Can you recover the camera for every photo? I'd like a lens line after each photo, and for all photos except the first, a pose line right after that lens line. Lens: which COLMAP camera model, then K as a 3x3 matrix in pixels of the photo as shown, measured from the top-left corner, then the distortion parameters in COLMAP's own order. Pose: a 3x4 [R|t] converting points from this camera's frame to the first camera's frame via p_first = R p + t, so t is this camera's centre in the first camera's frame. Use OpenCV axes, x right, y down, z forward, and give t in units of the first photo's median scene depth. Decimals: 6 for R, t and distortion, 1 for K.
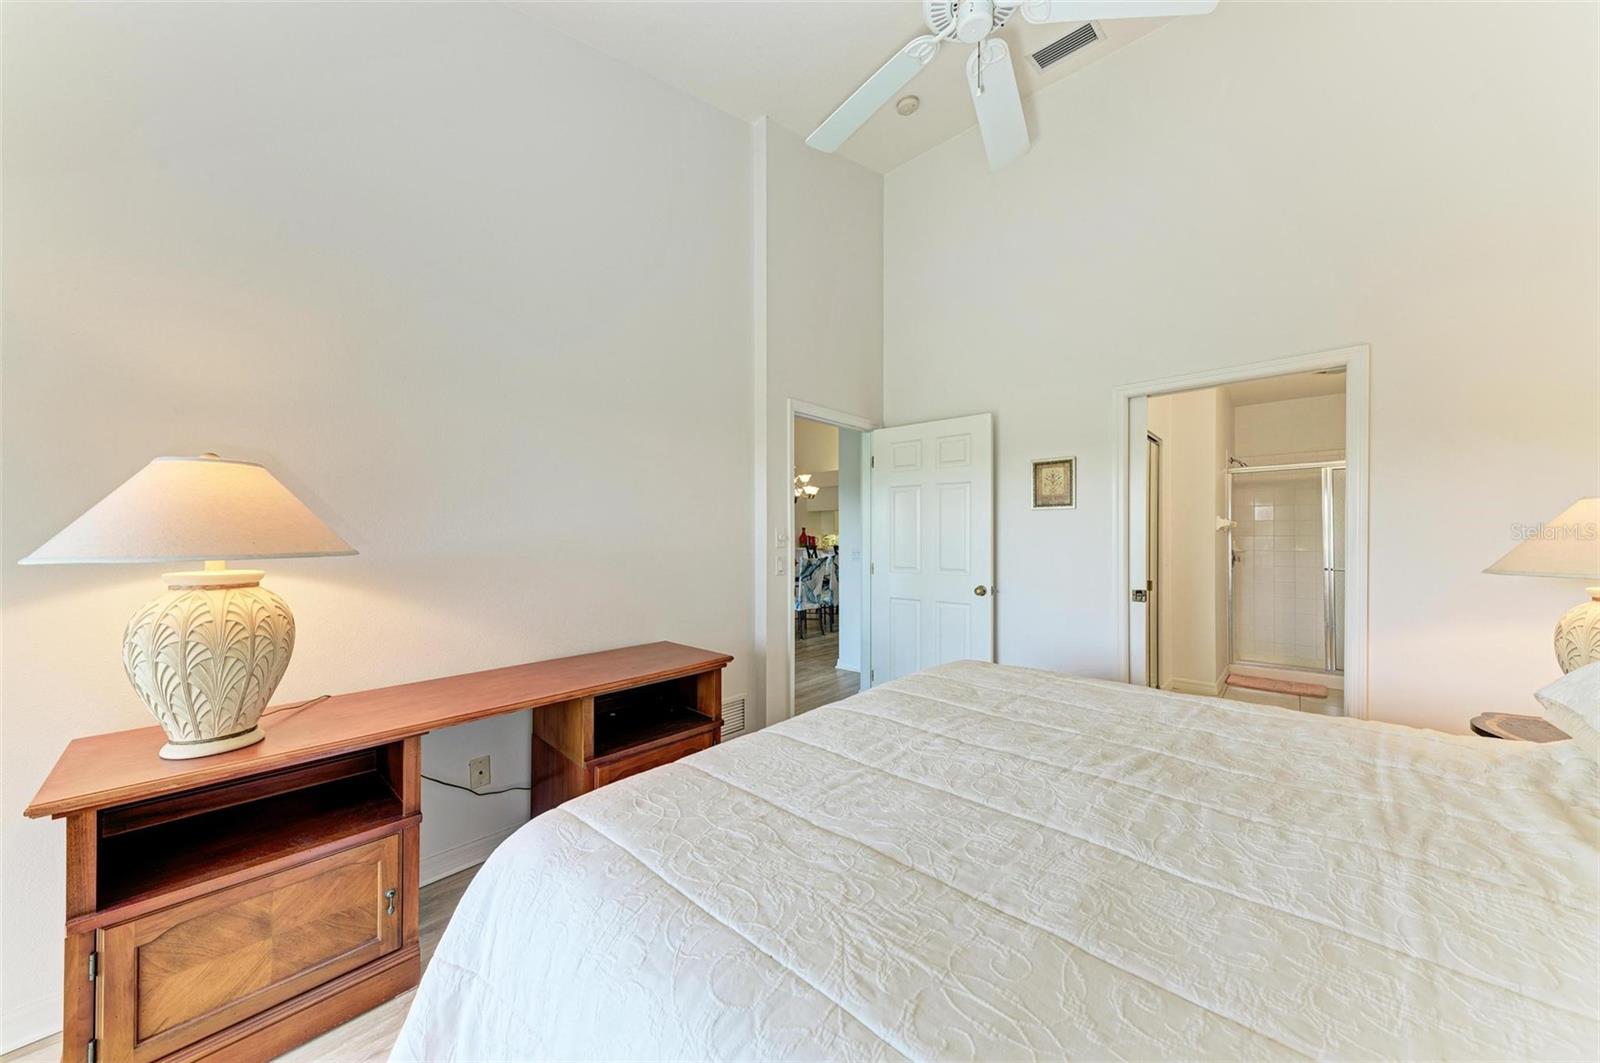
lens RADIAL K [[543.1, 0, 805.3], [0, 543.1, 537.8], [0, 0, 1]] dist [0.001828, 0.000071]
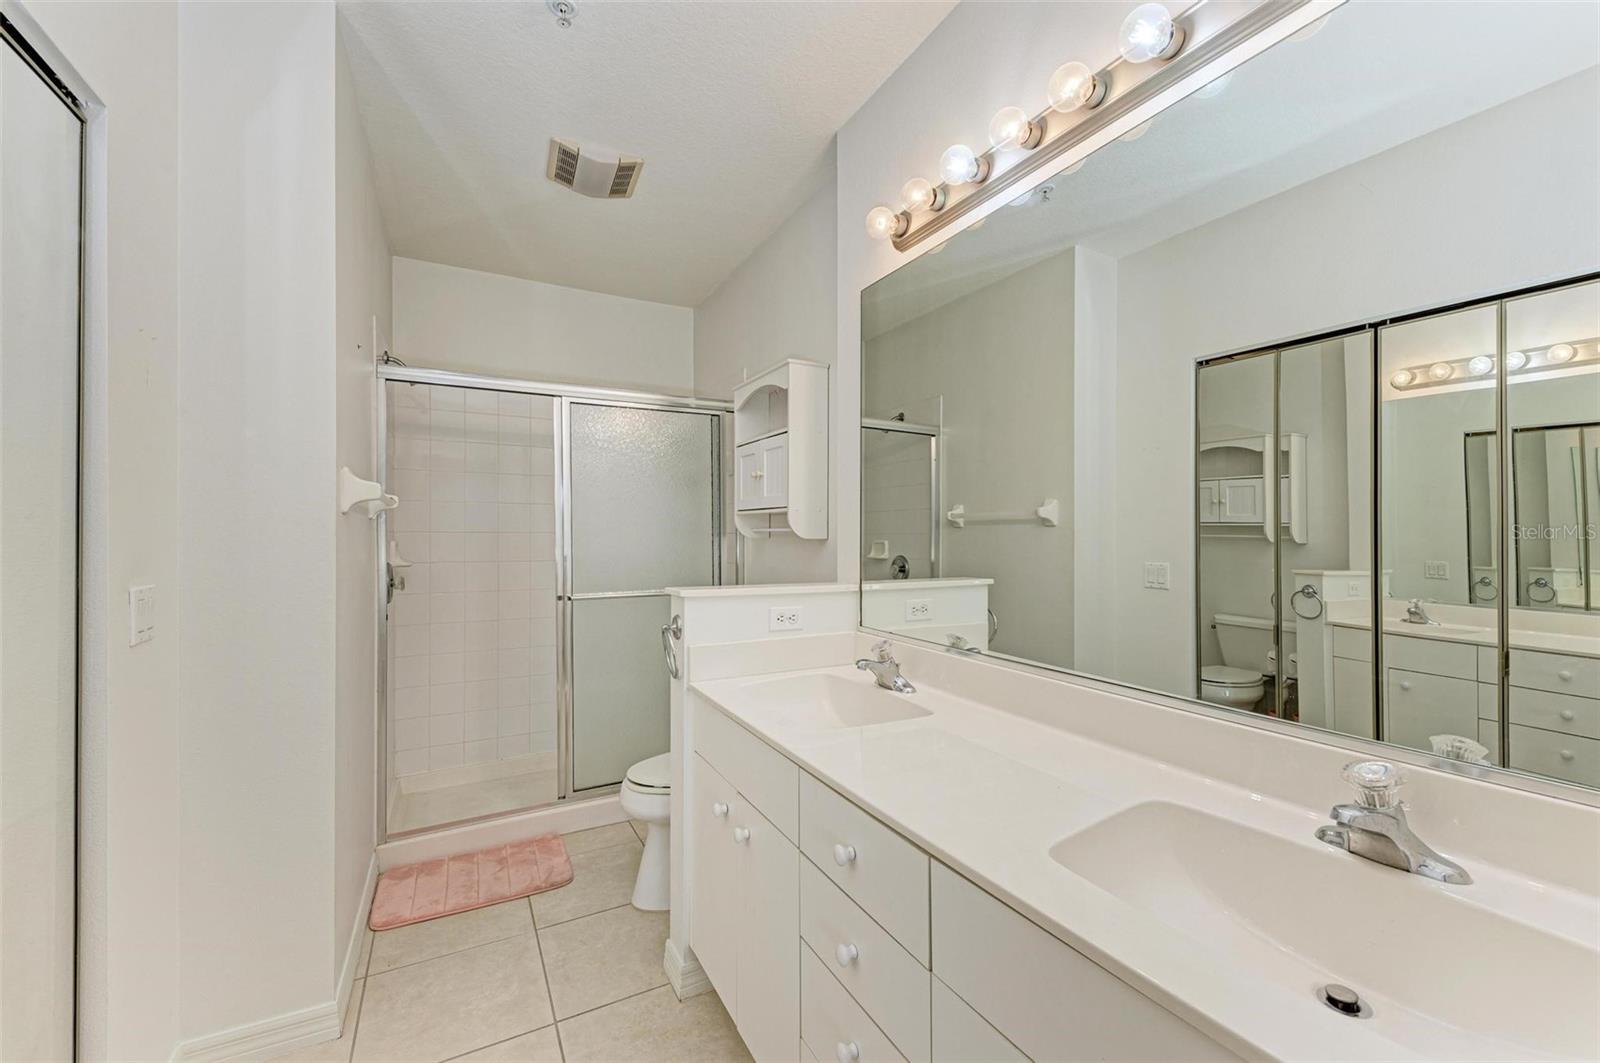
lens RADIAL K [[642.1, 0, 802.9], [0, 642.1, 539.0], [0, 0, 1]] dist [0.024675, -0.011812]
pose [[0.332079, 0.006012, 0.943232, 0.458440], [-0.002341, 0.999982, -0.005550, 0.004593], [-0.943249, -0.000365, 0.332087, 0.579358]]
